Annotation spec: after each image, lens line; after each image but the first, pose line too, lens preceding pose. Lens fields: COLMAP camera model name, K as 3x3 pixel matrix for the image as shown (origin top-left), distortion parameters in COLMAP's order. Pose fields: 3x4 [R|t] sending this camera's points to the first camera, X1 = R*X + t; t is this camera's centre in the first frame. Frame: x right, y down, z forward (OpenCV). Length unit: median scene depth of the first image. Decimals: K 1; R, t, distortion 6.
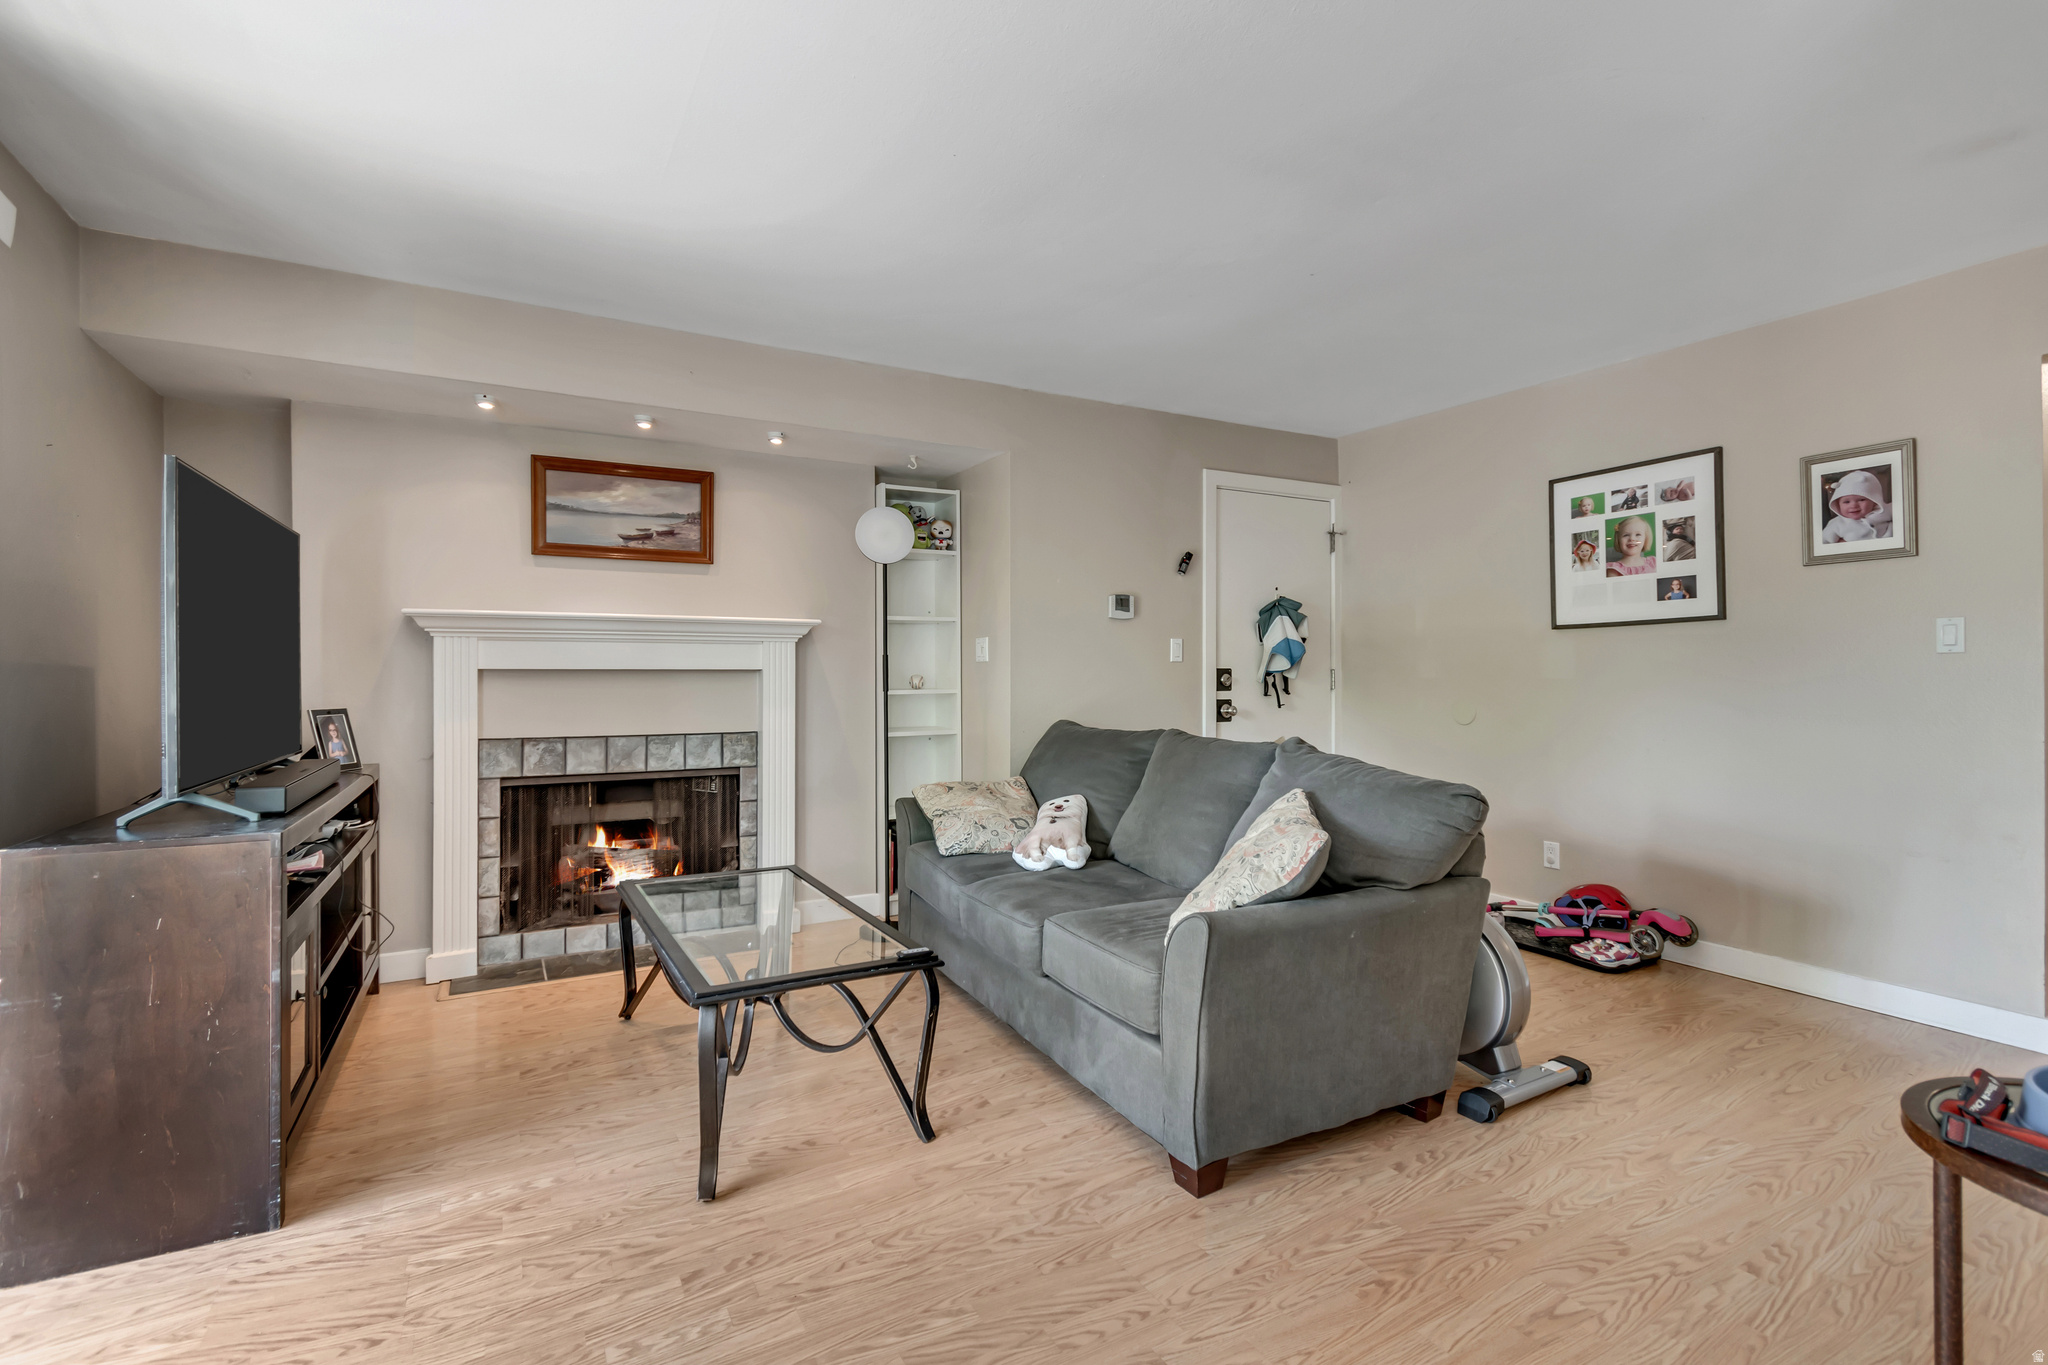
lens RADIAL K [[914.8, 0, 1039.1], [0, 914.8, 674.5], [0, 0, 1]] dist [0.005263, 0.000484]
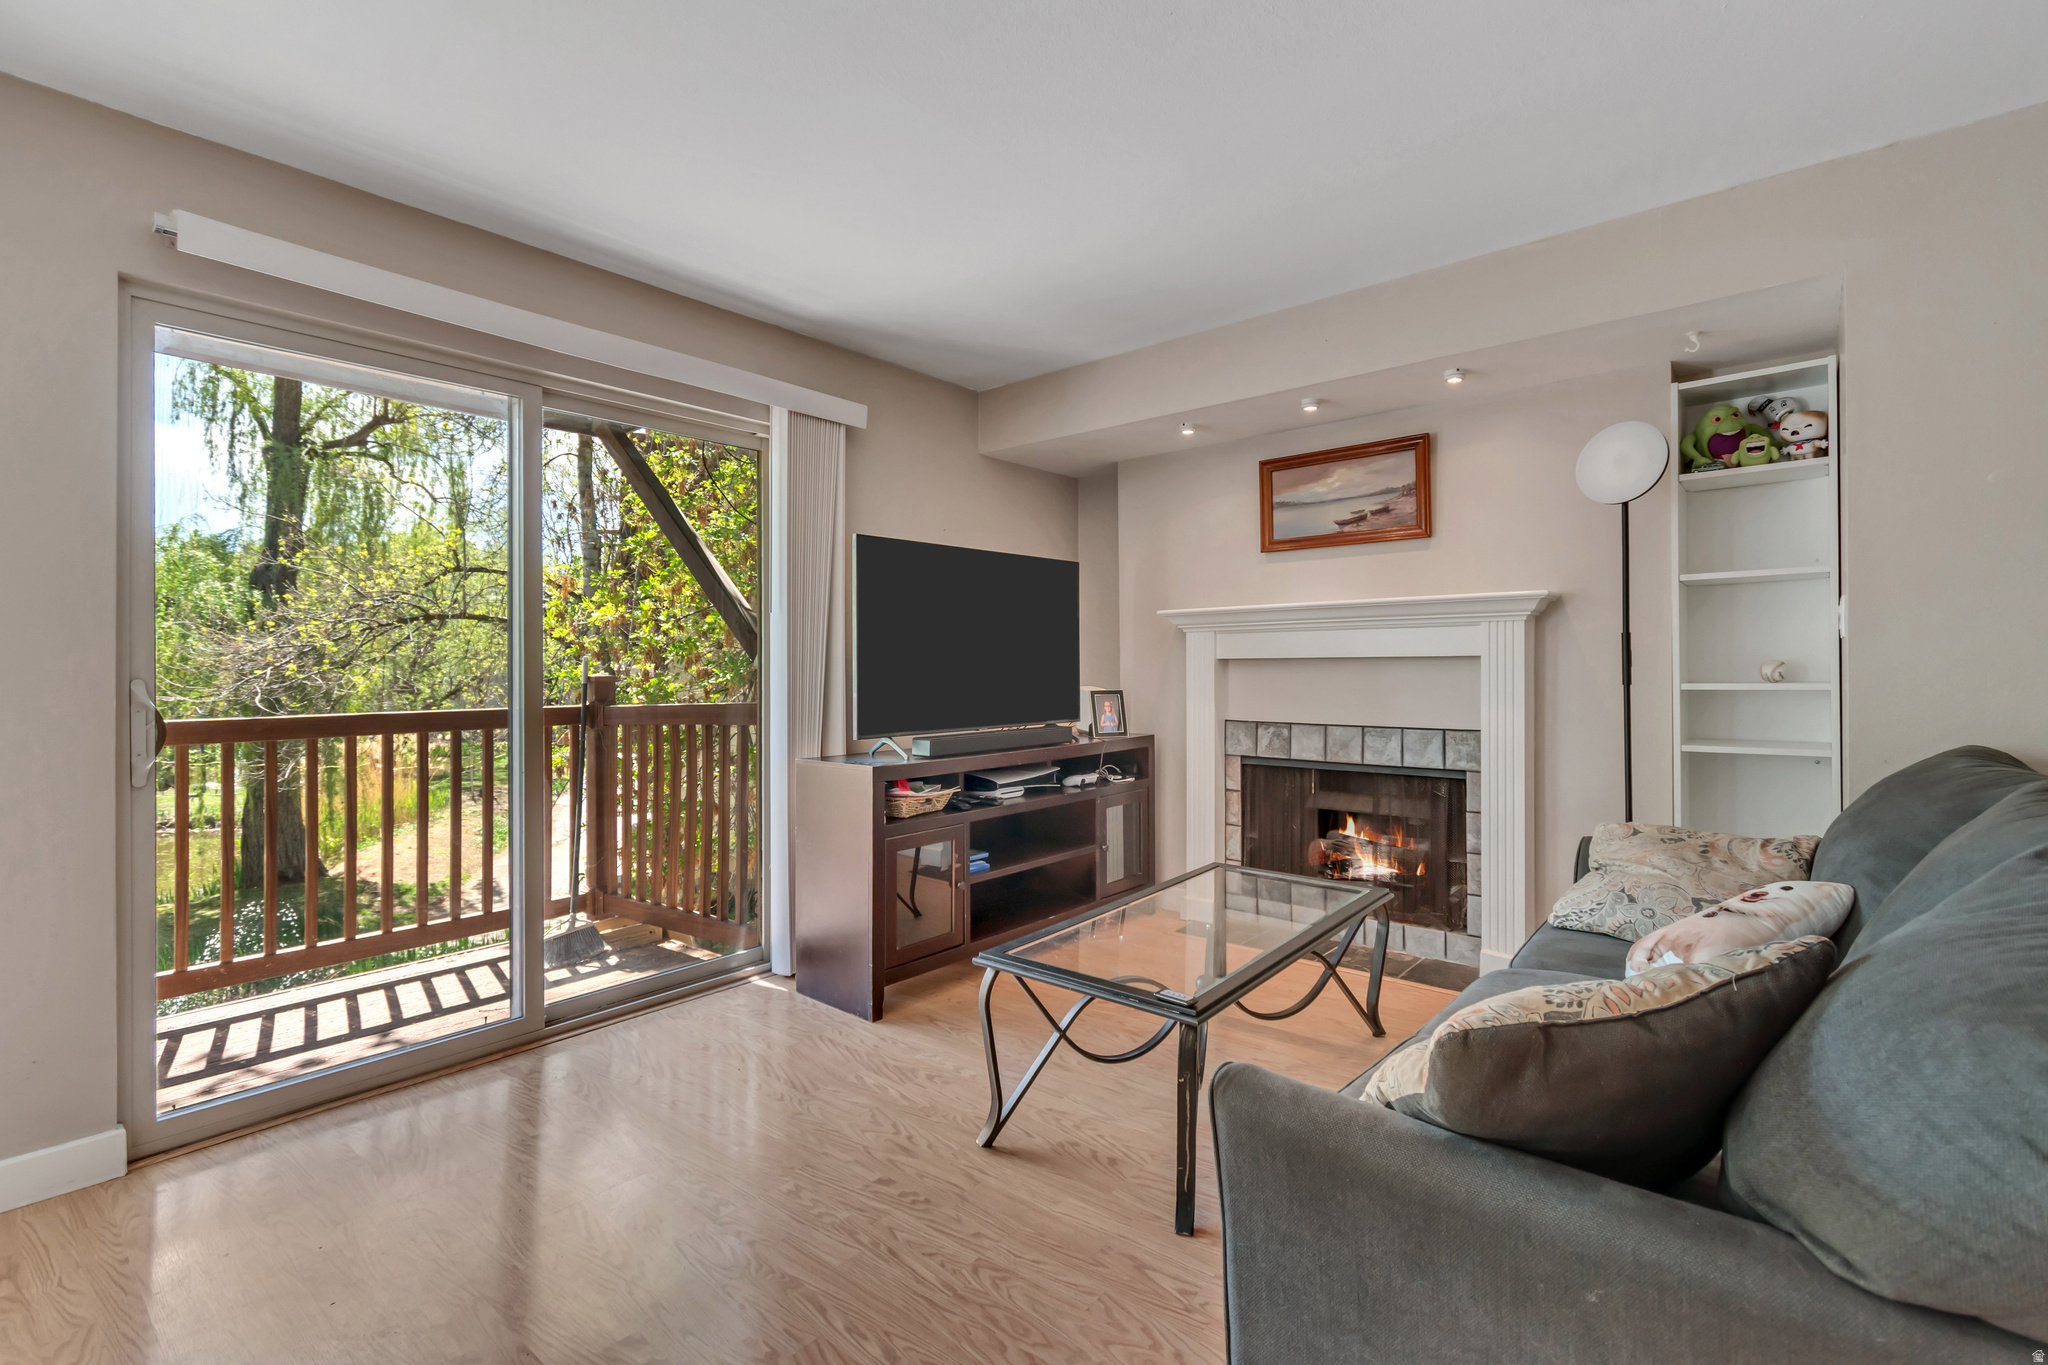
lens RADIAL K [[914.8, 0, 1026.8], [0, 914.8, 665.2], [0, 0, 1]] dist [0.005263, 0.000484]
pose [[0.357986, -0.002439, -0.933724, 0.348223], [0.006391, 0.999980, -0.000162, 0.000581], [0.933705, -0.005909, 0.357994, 0.339267]]
